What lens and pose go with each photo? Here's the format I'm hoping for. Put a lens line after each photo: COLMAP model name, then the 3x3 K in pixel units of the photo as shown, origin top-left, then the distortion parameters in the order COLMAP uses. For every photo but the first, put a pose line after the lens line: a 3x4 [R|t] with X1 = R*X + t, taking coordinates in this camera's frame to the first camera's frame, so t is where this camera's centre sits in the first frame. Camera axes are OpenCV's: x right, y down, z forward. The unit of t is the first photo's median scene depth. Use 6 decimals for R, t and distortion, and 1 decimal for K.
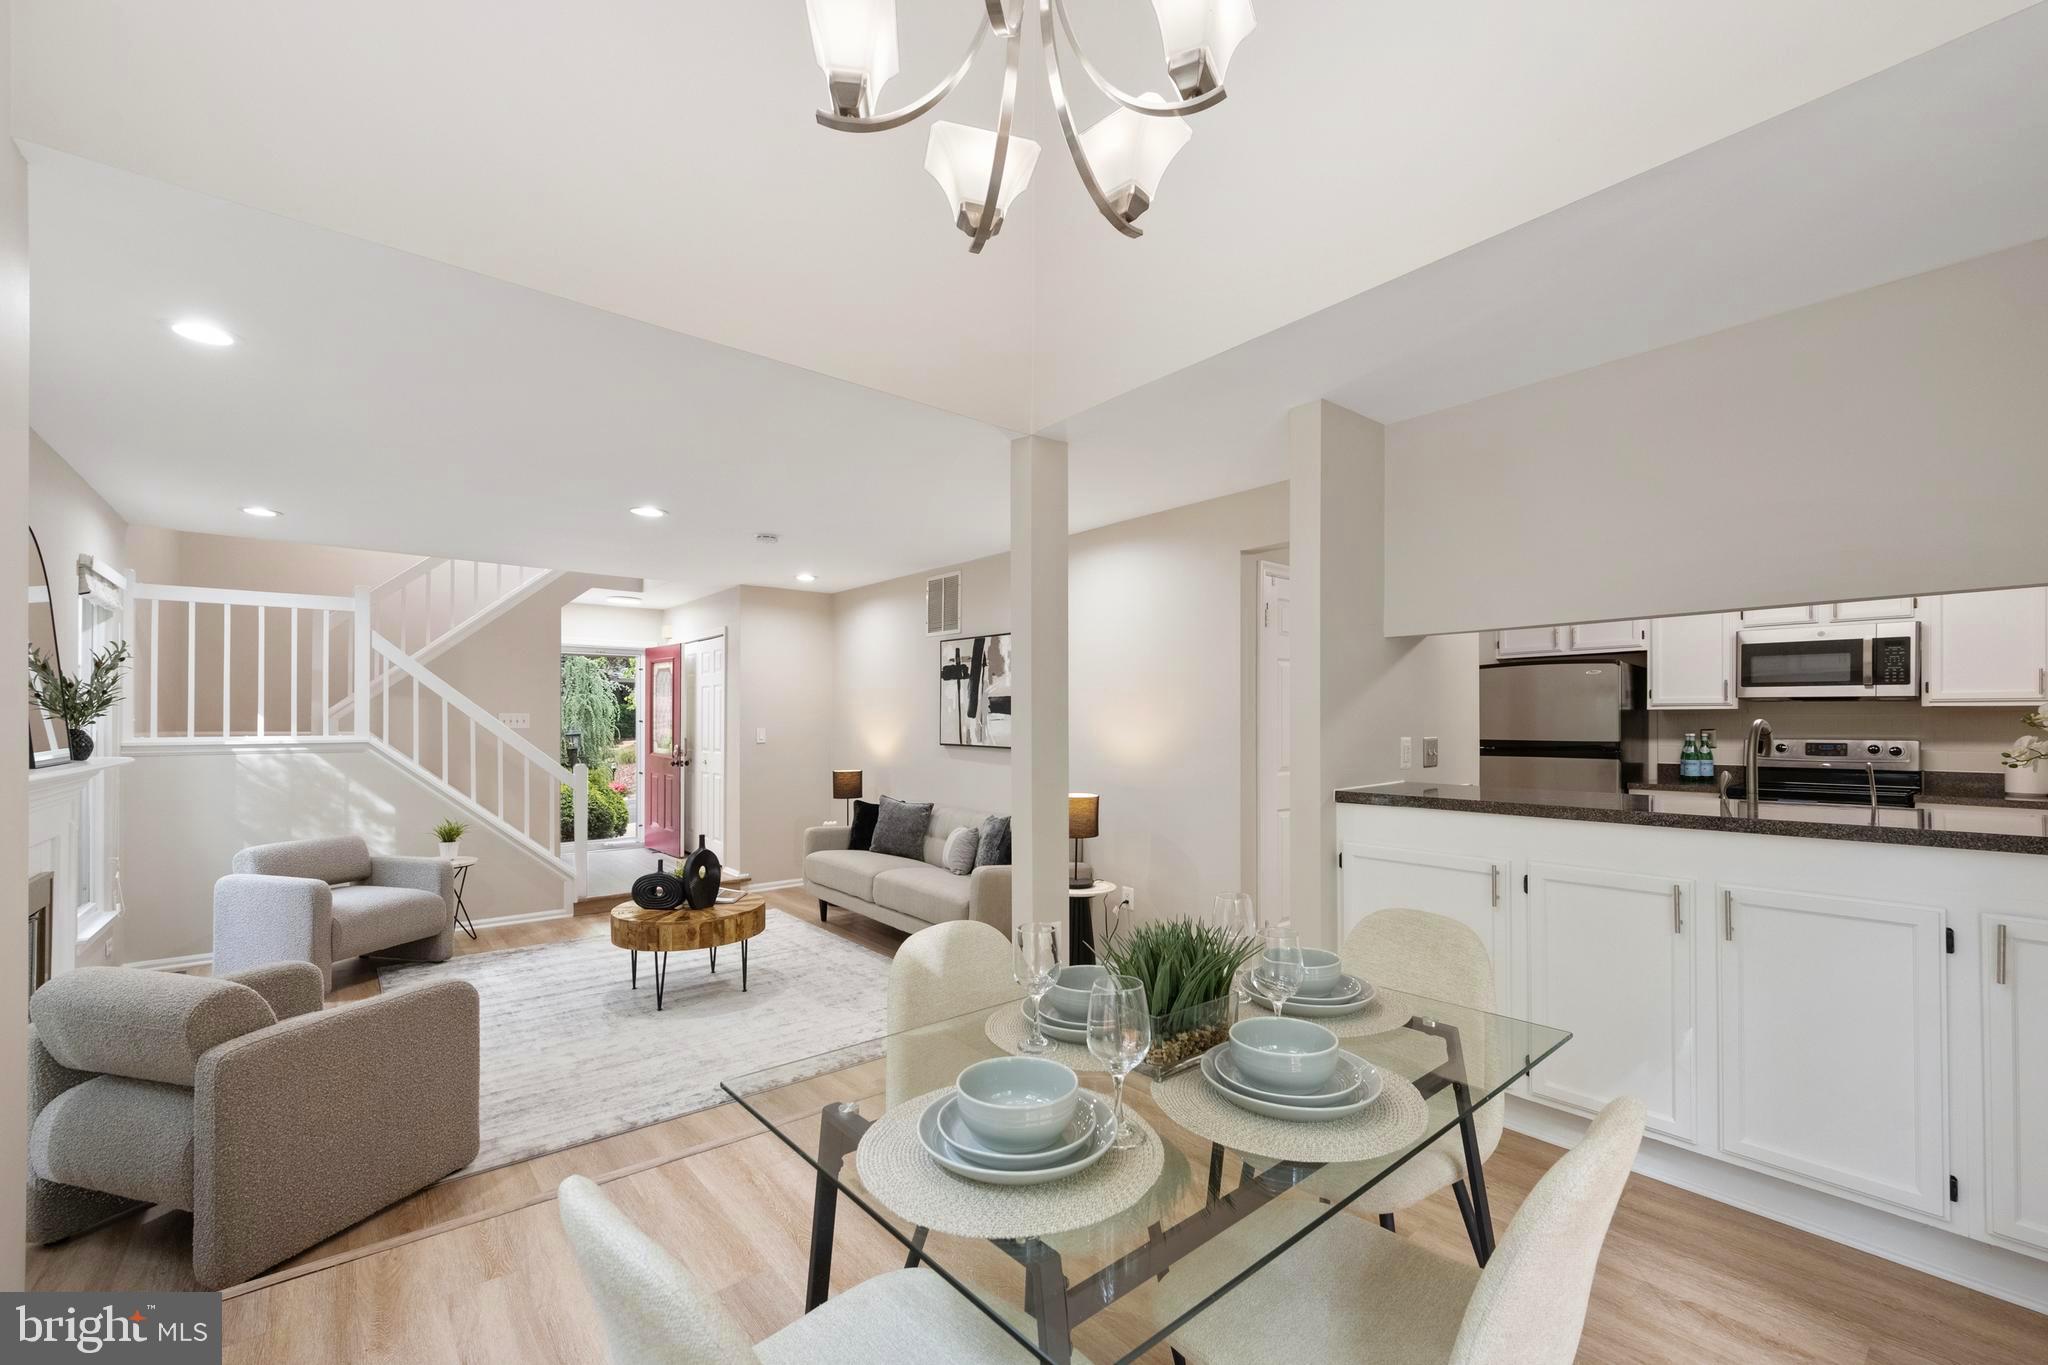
lens RADIAL K [[852.6, 0, 1049.0], [0, 852.6, 719.0], [0, 0, 1]] dist [0.021955, 0.000161]
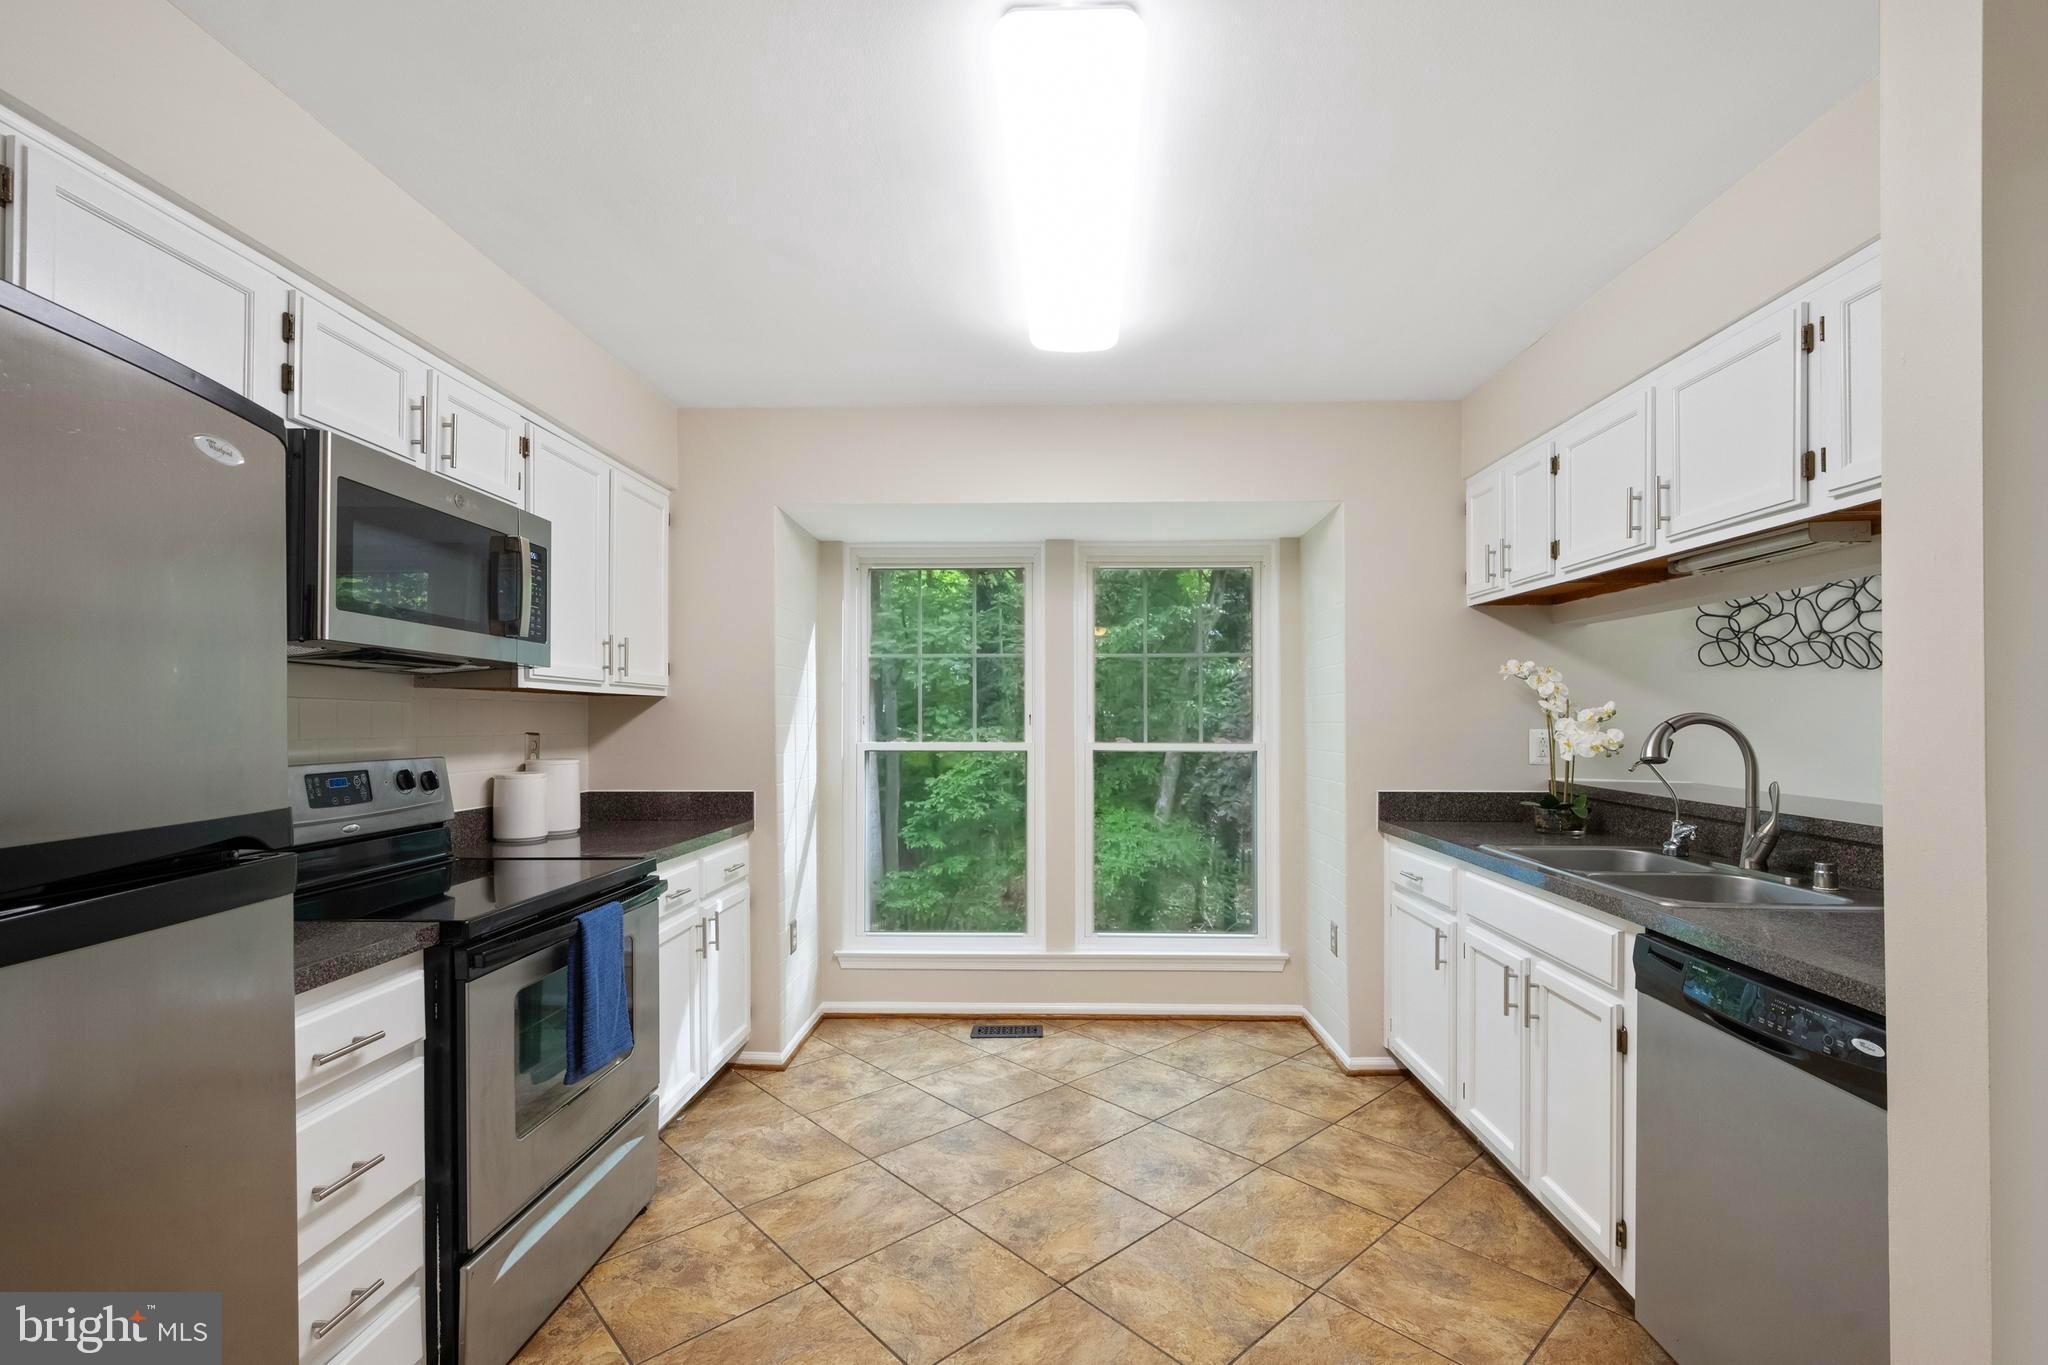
lens RADIAL K [[894.9, 0, 1031.5], [0, 894.9, 709.7], [0, 0, 1]] dist [-0.000226, -0.000133]
pose [[-0.733485, 0.007869, 0.679660, 0.357893], [-0.001148, 0.999917, -0.012817, 0.004108], [-0.679704, -0.010181, -0.733415, 0.994506]]
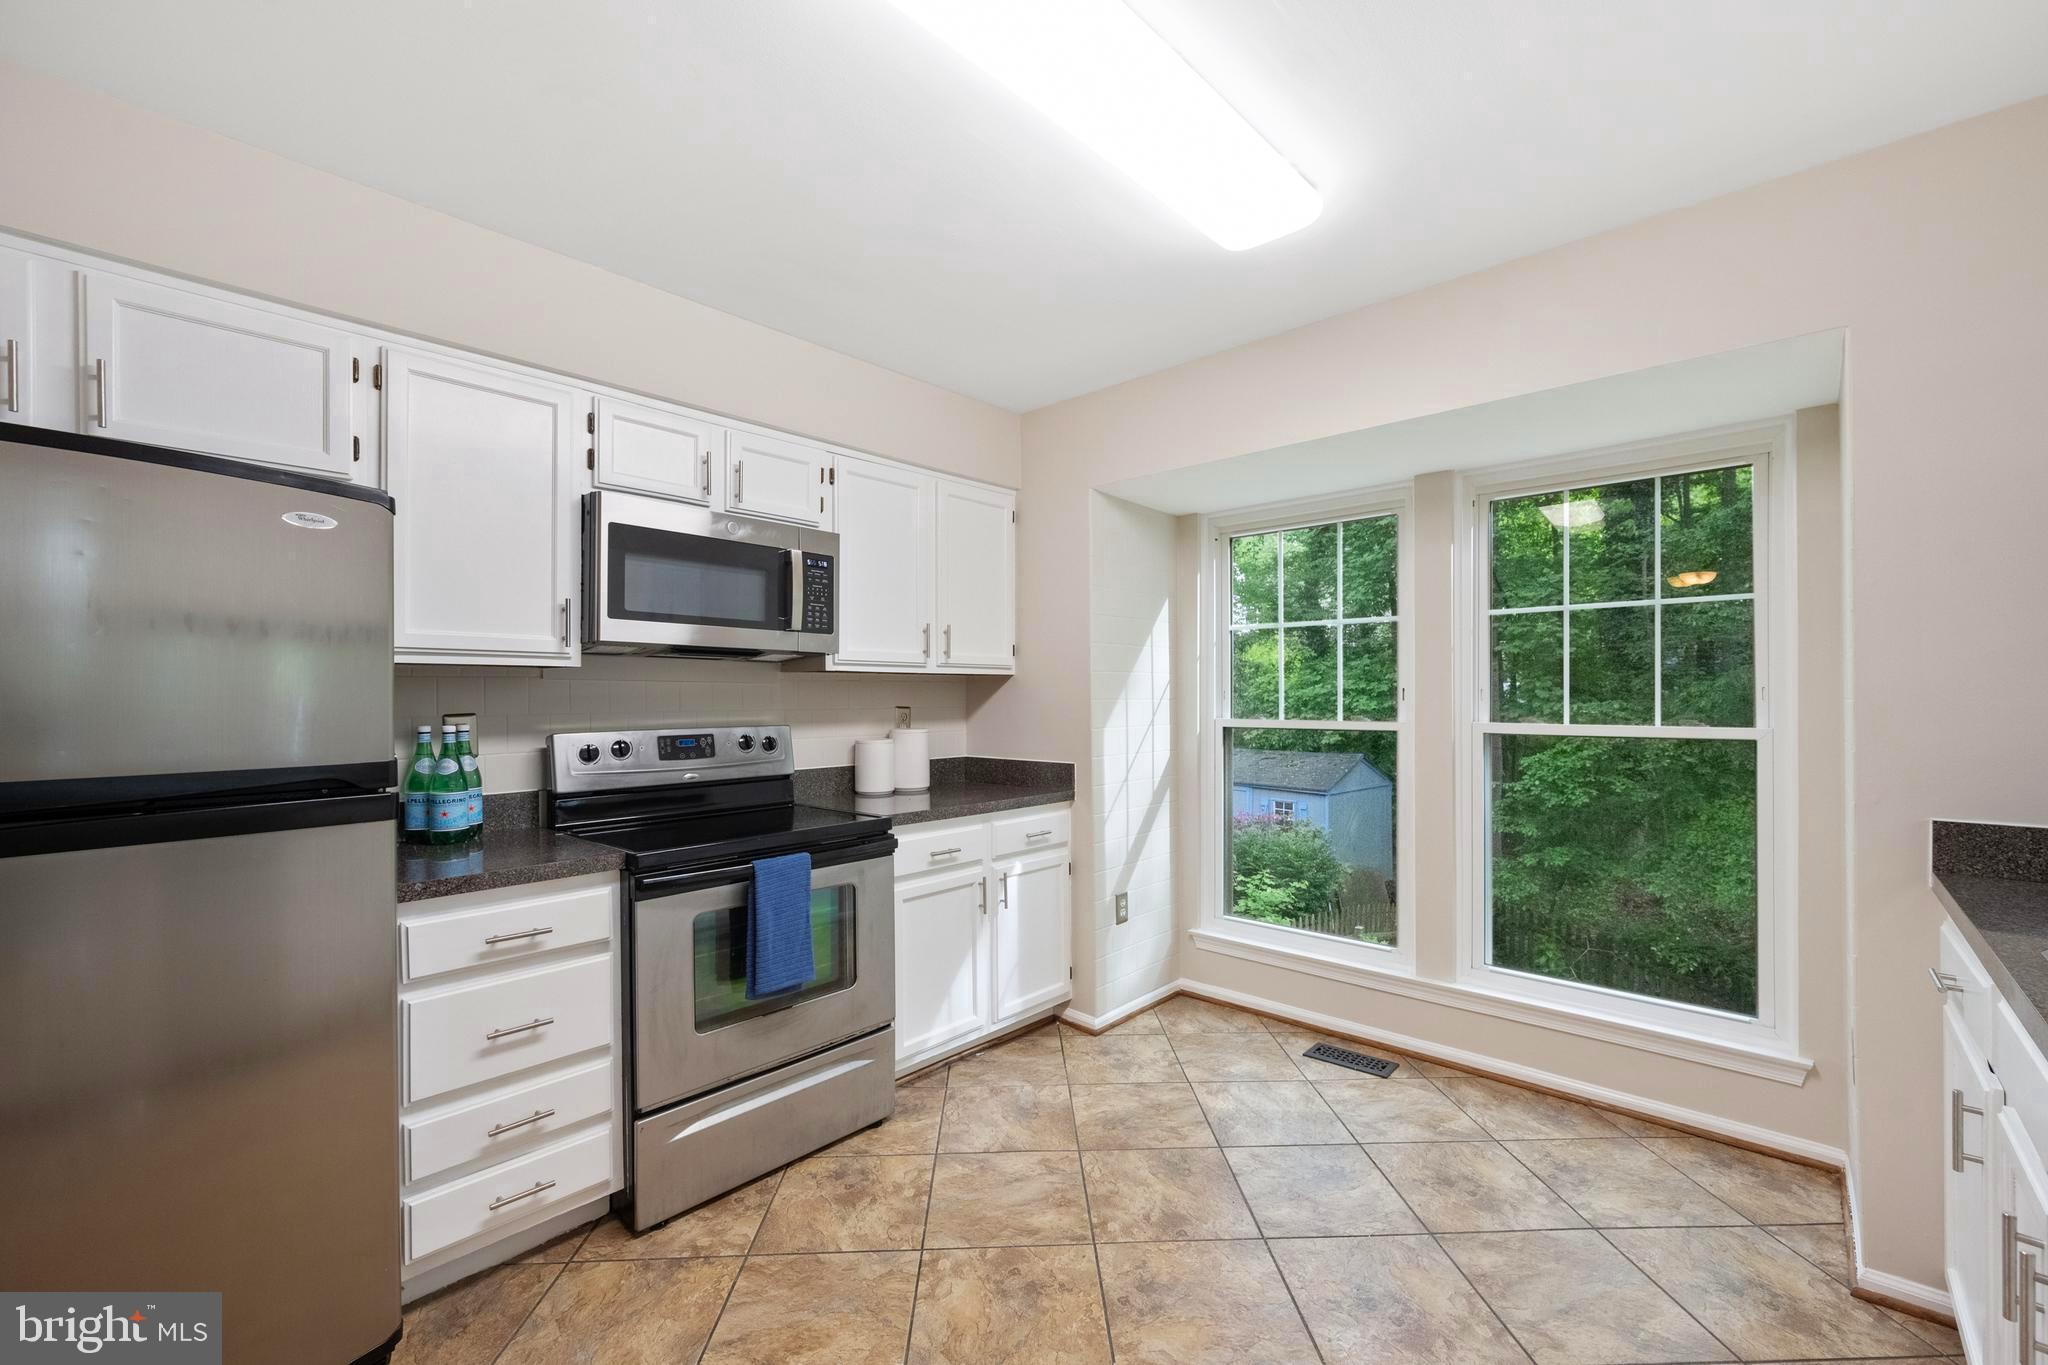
lens RADIAL K [[830.5, 0, 1046.2], [0, 830.5, 688.0], [0, 0, 1]] dist [0.000821, -0.000087]
pose [[-0.121291, 0.008187, 0.992583, 0.322396], [0.001848, 0.999966, -0.008023, 0.002754], [-0.992615, 0.000861, -0.121302, 0.770107]]
